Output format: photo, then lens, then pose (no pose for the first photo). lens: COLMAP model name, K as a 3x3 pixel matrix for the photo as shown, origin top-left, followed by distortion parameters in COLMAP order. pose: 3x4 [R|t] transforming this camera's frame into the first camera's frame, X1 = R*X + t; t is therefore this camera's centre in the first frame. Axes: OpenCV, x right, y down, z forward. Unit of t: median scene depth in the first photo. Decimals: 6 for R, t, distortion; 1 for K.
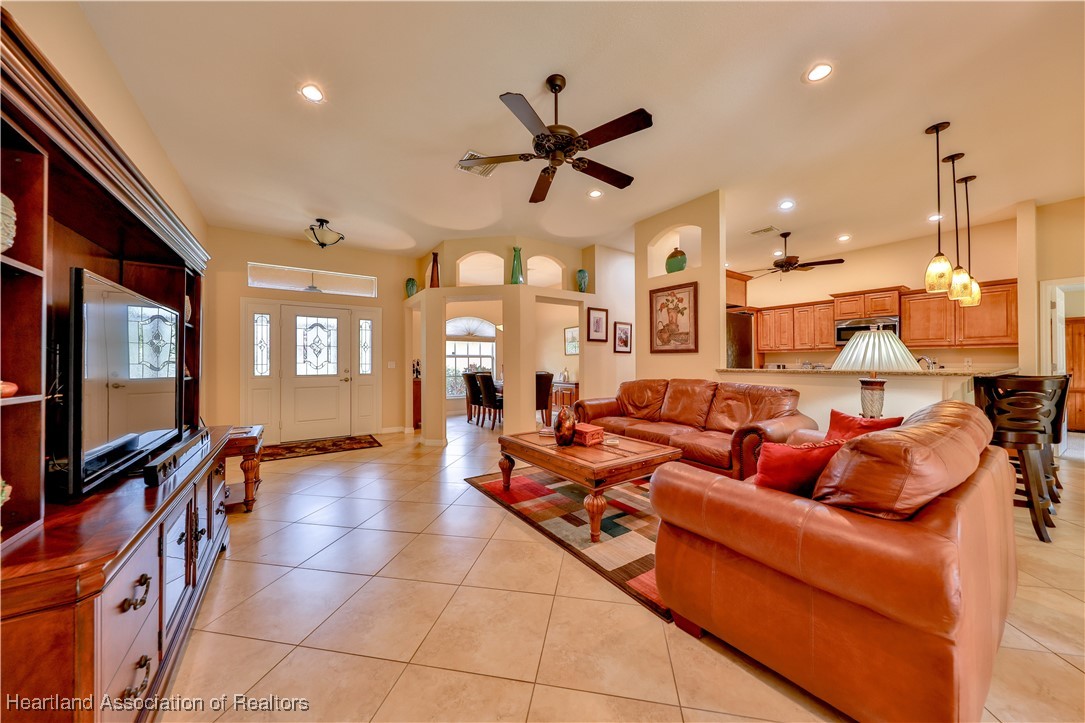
lens RADIAL K [[361.6, 0, 536.9], [0, 361.6, 360.5], [0, 0, 1]] dist [0.001725, -0.000022]
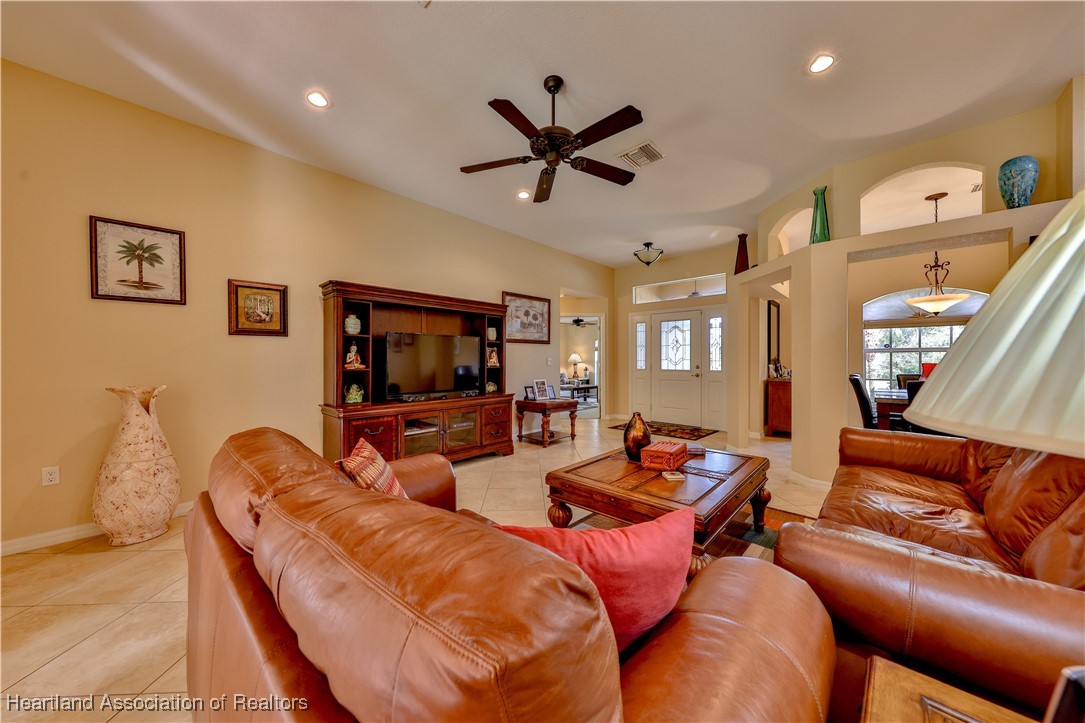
lens RADIAL K [[361.6, 0, 539.7], [0, 361.6, 360.7], [0, 0, 1]] dist [0.001725, -0.000022]
pose [[0.219758, 0.006763, -0.975531, 0.549581], [0.004787, 0.999956, 0.008010, -0.002634], [0.975543, -0.006431, 0.219717, 0.389040]]
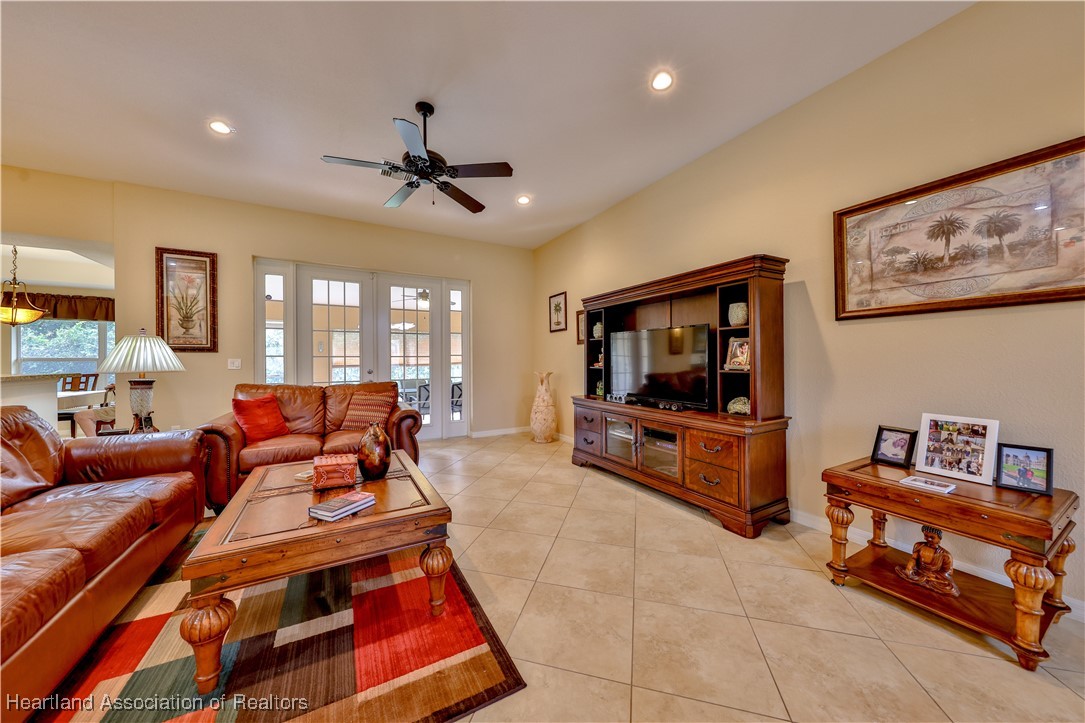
lens RADIAL K [[361.6, 0, 536.8], [0, 361.6, 360.3], [0, 0, 1]] dist [0.001725, -0.000022]
pose [[-0.996248, 0.008101, 0.086159, -0.198273], [0.007724, 0.999959, -0.004704, 0.004706], [-0.086193, -0.004021, -0.996270, 1.097524]]
